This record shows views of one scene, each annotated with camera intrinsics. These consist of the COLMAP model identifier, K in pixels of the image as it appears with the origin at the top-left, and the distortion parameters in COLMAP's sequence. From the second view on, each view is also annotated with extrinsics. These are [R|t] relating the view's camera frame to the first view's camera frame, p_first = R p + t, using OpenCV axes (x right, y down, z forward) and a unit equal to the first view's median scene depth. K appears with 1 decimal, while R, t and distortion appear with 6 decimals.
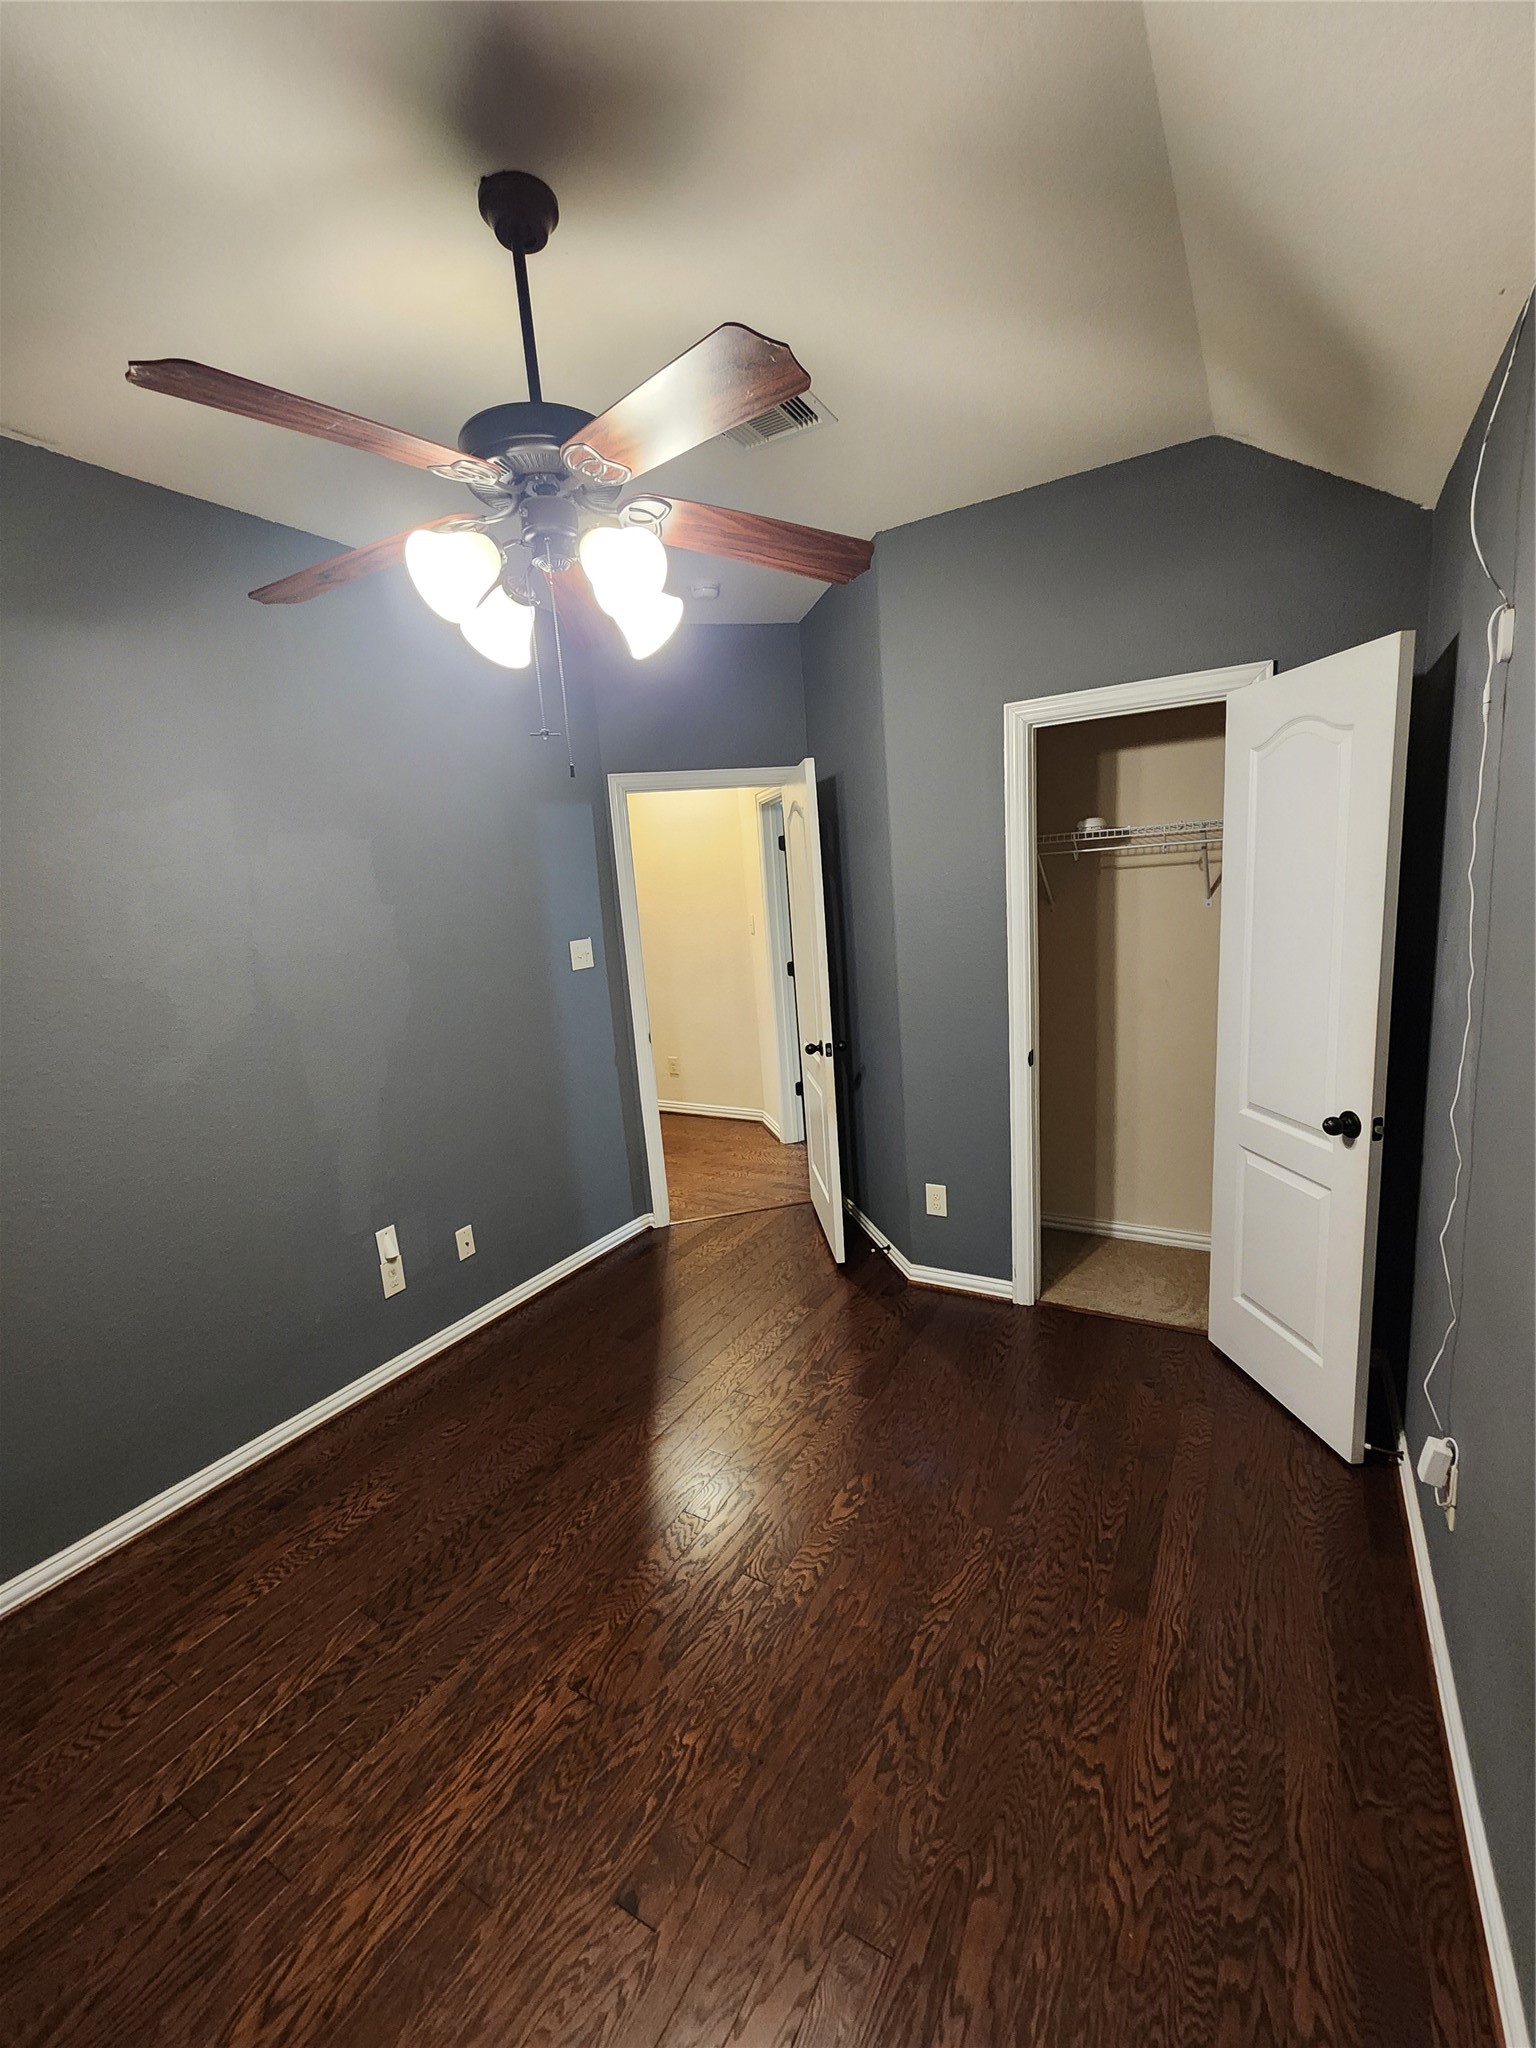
lens RADIAL K [[842.2, 0, 772.4], [0, 842.2, 1033.0], [0, 0, 1]] dist [-0.003403, 0.001920]
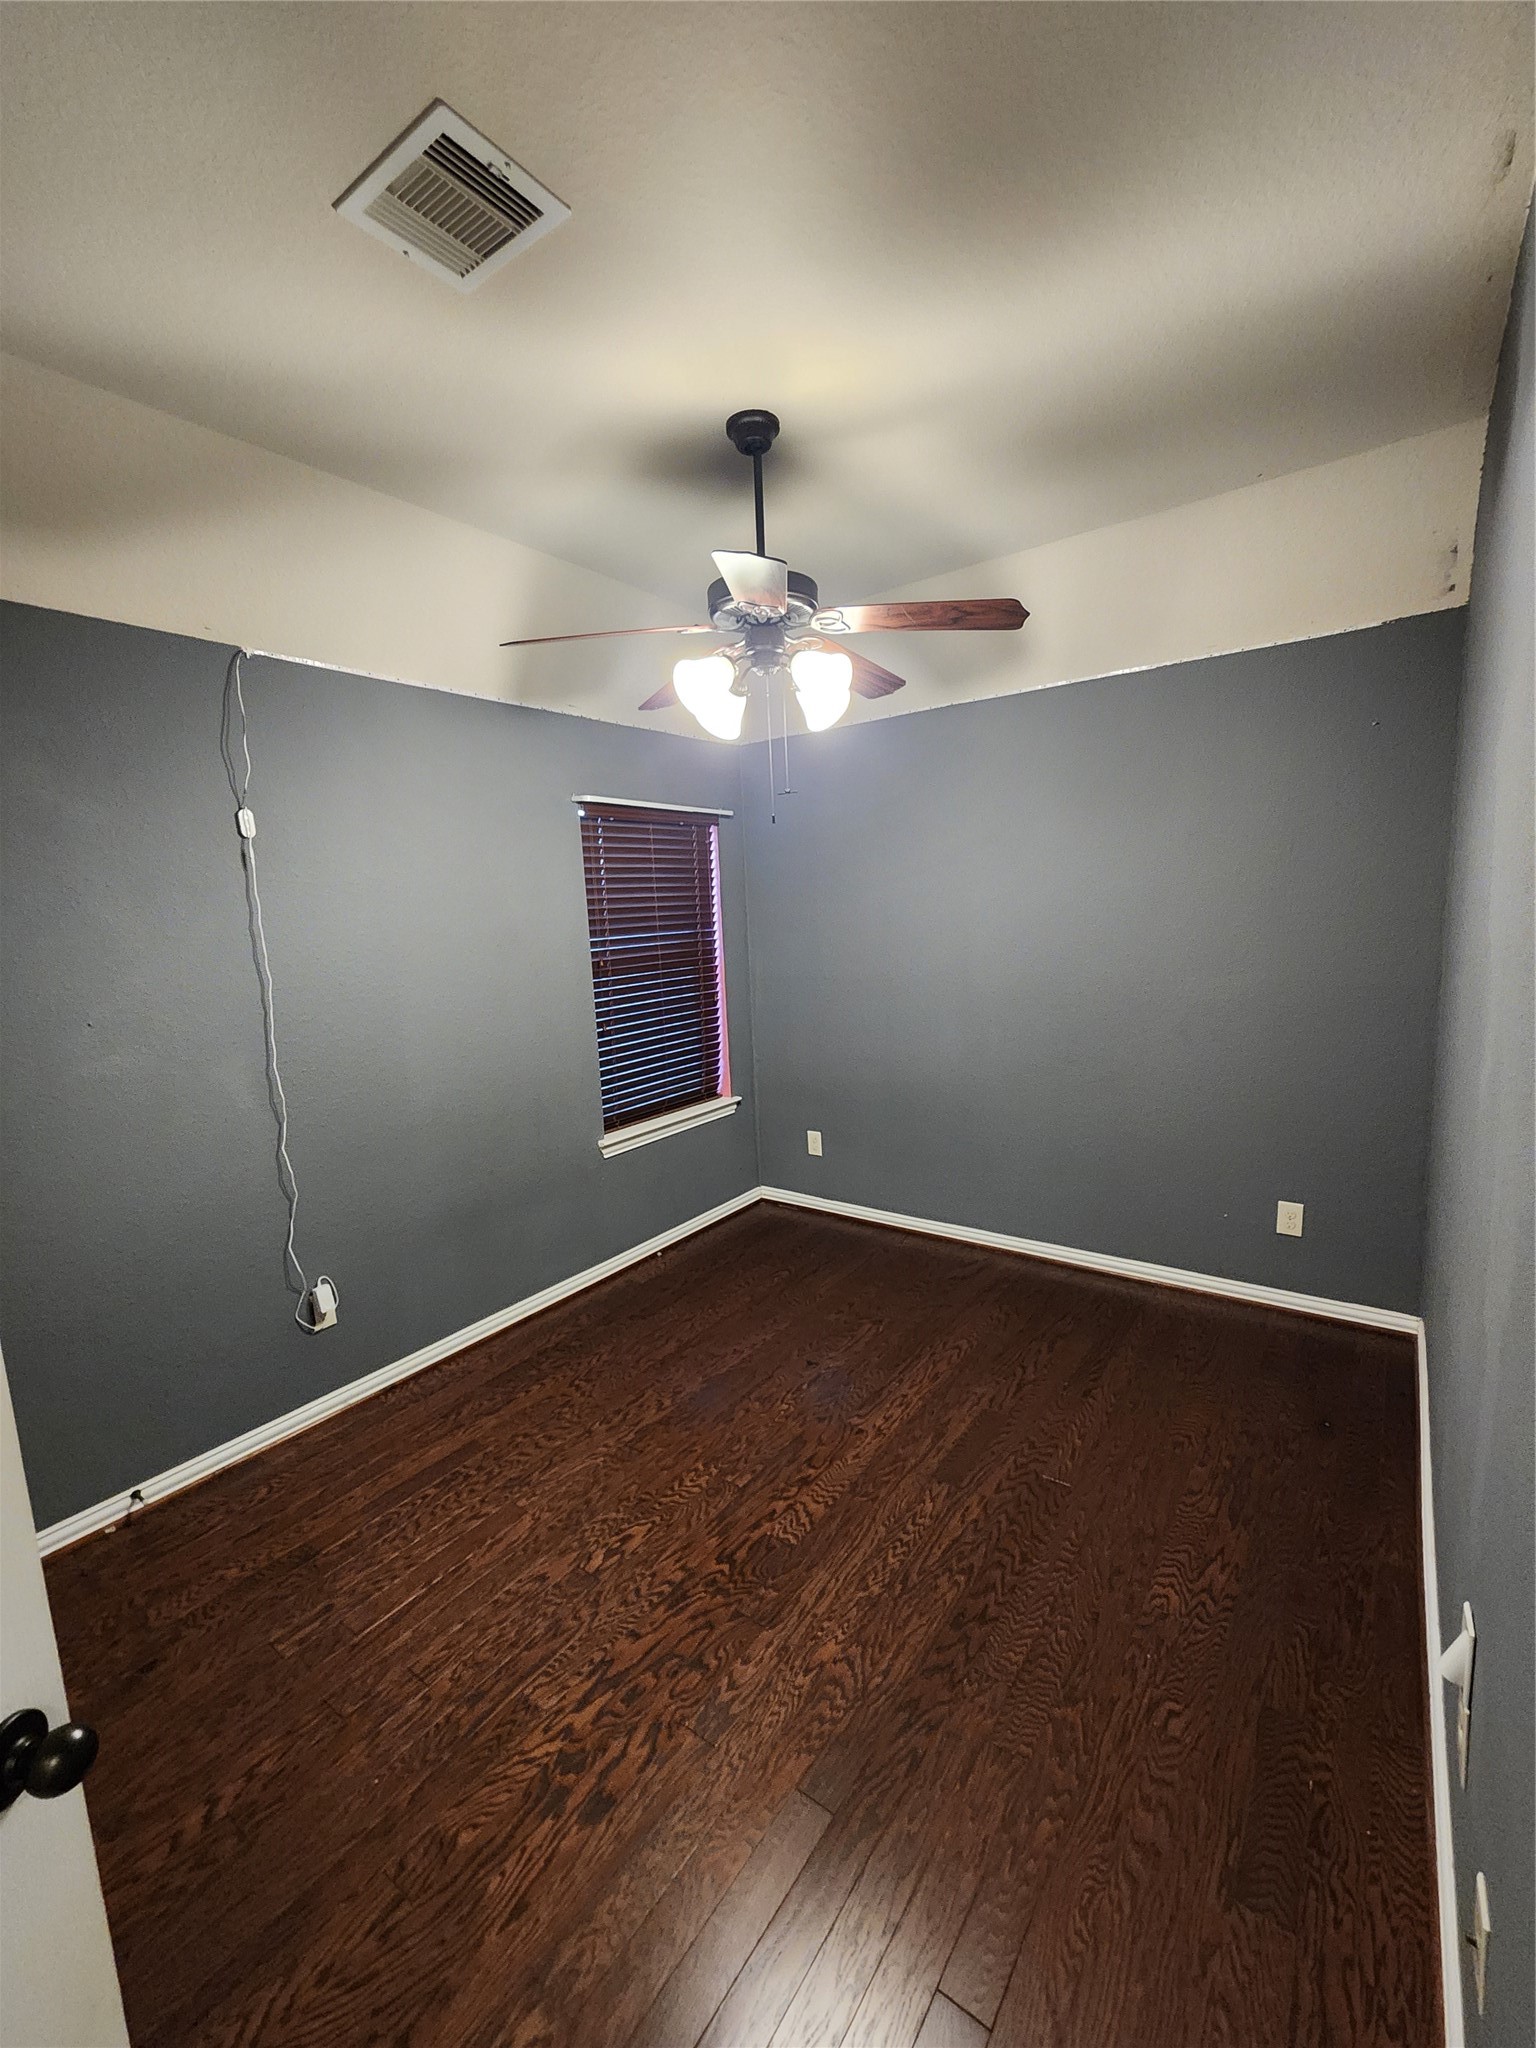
lens RADIAL K [[842.2, 0, 768.6], [0, 842.2, 1023.9], [0, 0, 1]] dist [-0.003403, 0.001920]
pose [[-0.987814, 0.103358, 0.116363, -0.298508], [0.133980, 0.945169, 0.297832, -0.340473], [-0.079199, 0.309793, -0.947500, 2.054198]]
